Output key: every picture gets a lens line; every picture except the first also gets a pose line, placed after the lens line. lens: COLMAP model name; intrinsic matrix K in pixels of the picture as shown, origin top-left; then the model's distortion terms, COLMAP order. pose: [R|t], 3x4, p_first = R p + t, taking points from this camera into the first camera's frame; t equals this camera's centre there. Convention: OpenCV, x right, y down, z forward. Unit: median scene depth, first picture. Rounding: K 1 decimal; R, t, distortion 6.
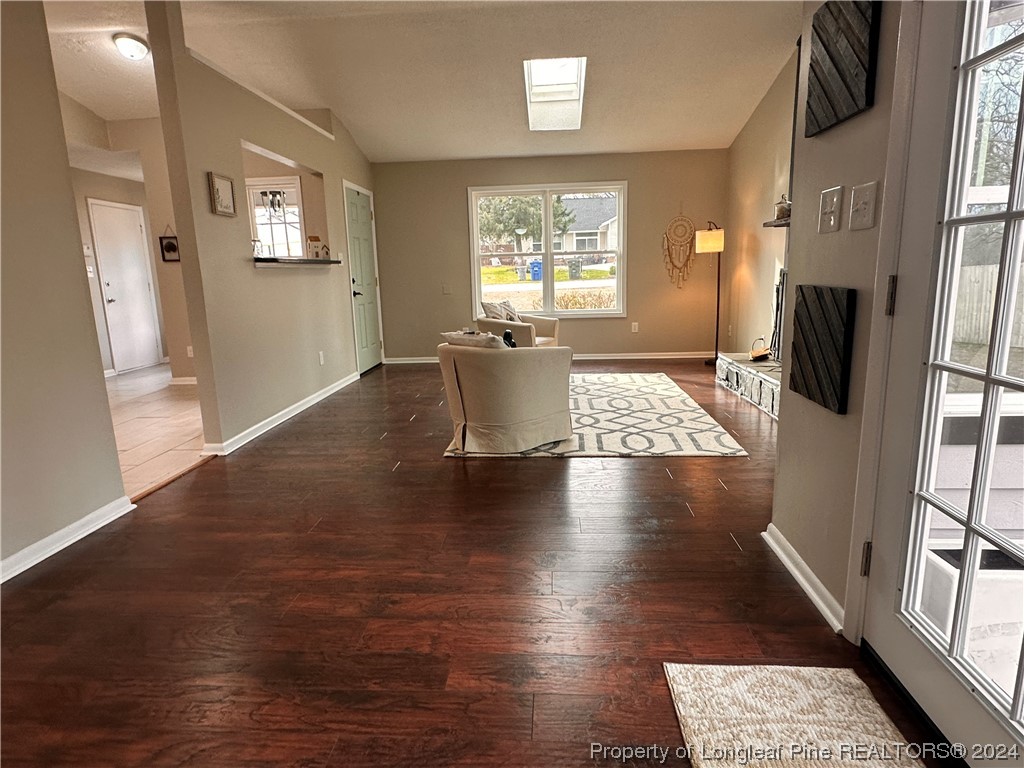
lens RADIAL K [[578.7, 0, 512.0], [0, 578.7, 384.0], [0, 0, 1]] dist [0.003092, -0.000459]
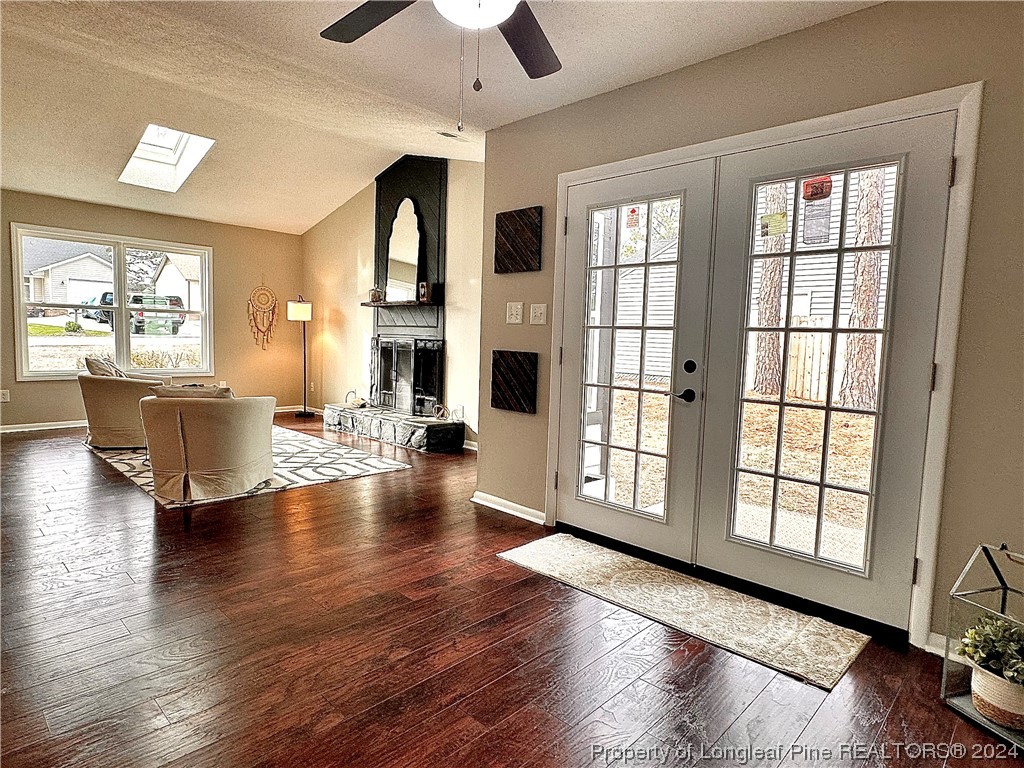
lens RADIAL K [[578.7, 0, 512.0], [0, 578.7, 384.0], [0, 0, 1]] dist [0.003092, -0.000459]
pose [[0.645124, -0.017015, 0.763888, -0.496035], [0.101181, 0.992850, -0.063336, 0.033947], [-0.757349, 0.118151, 0.642233, -0.119022]]
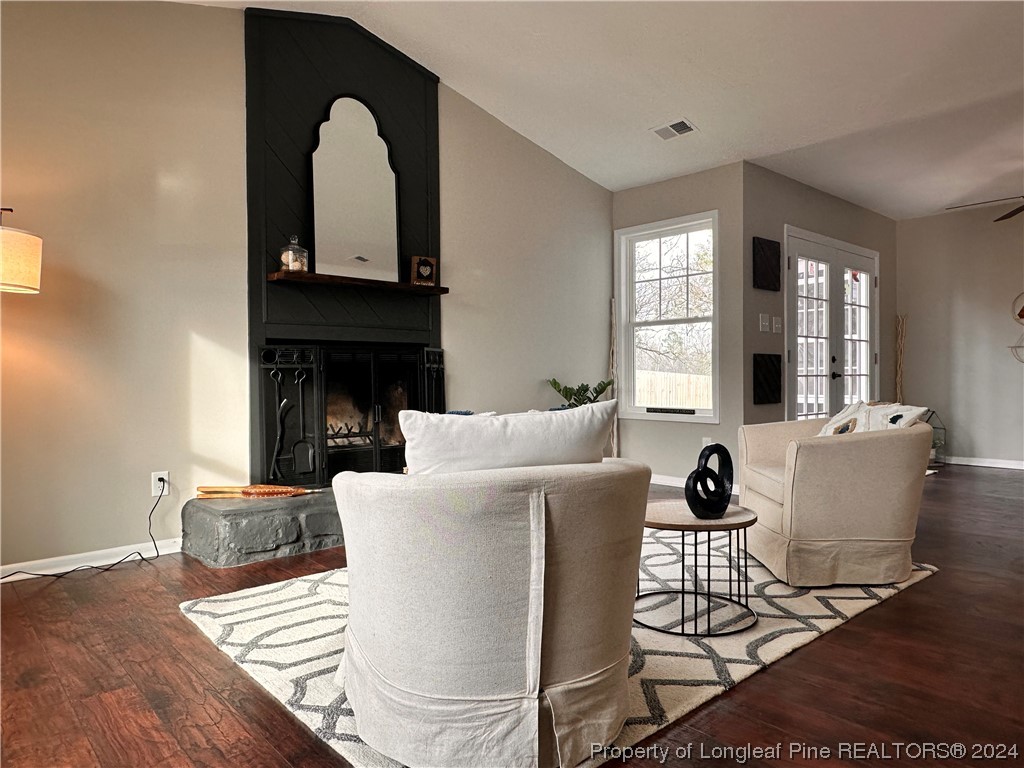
lens RADIAL K [[677.7, 0, 512.0], [0, 677.7, 384.0], [0, 0, 1]] dist [0.000463, -0.000062]
pose [[-0.709170, 0.021635, 0.704705, -0.356822], [0.160704, 0.978178, 0.131691, -0.276375], [-0.686478, 0.206640, -0.697171, 1.757546]]
